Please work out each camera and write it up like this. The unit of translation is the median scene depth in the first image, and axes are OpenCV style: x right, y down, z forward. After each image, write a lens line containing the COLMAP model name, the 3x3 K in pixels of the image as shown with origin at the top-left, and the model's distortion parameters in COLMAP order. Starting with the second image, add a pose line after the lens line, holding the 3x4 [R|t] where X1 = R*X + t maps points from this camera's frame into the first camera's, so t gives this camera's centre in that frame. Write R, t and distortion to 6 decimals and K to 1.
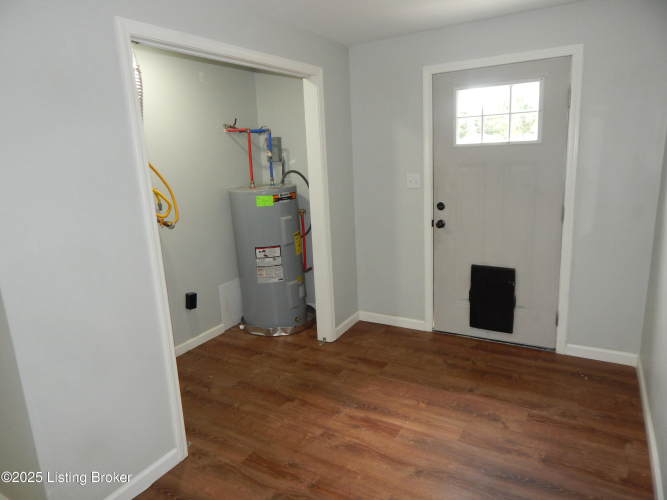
lens RADIAL K [[442.2, 0, 334.8], [0, 442.2, 249.5], [0, 0, 1]] dist [0.006146, -0.002377]
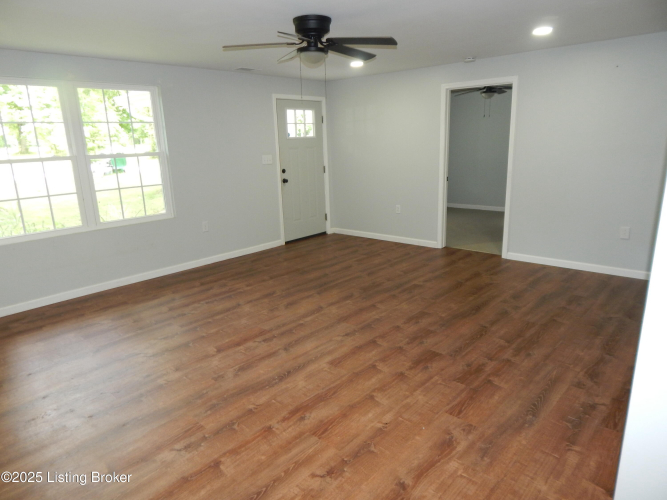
lens RADIAL K [[442.2, 0, 331.3], [0, 442.2, 246.7], [0, 0, 1]] dist [0.006146, -0.002377]
pose [[0.227358, -0.207380, 0.951474, -1.624328], [0.214802, 0.963676, 0.158712, -0.048425], [-0.949826, 0.168294, 0.263645, 0.414577]]
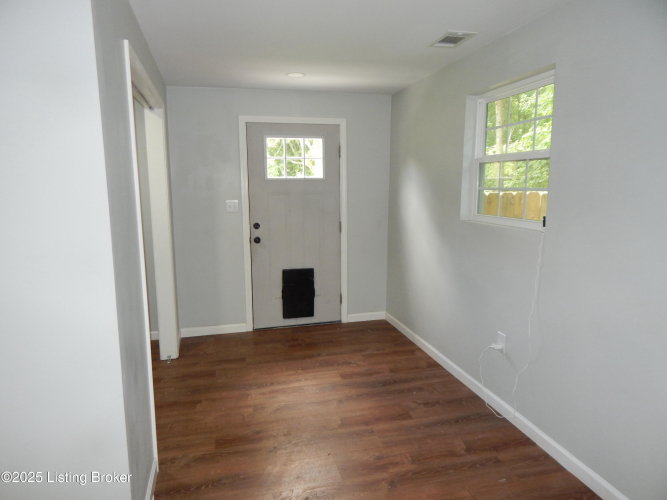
lens RADIAL K [[442.2, 0, 330.2], [0, 442.2, 251.7], [0, 0, 1]] dist [0.006146, -0.002377]
pose [[0.711445, -0.068107, 0.699433, -0.528640], [0.128205, 0.991168, -0.033891, 0.046850], [-0.690948, 0.113783, 0.713894, -0.032978]]
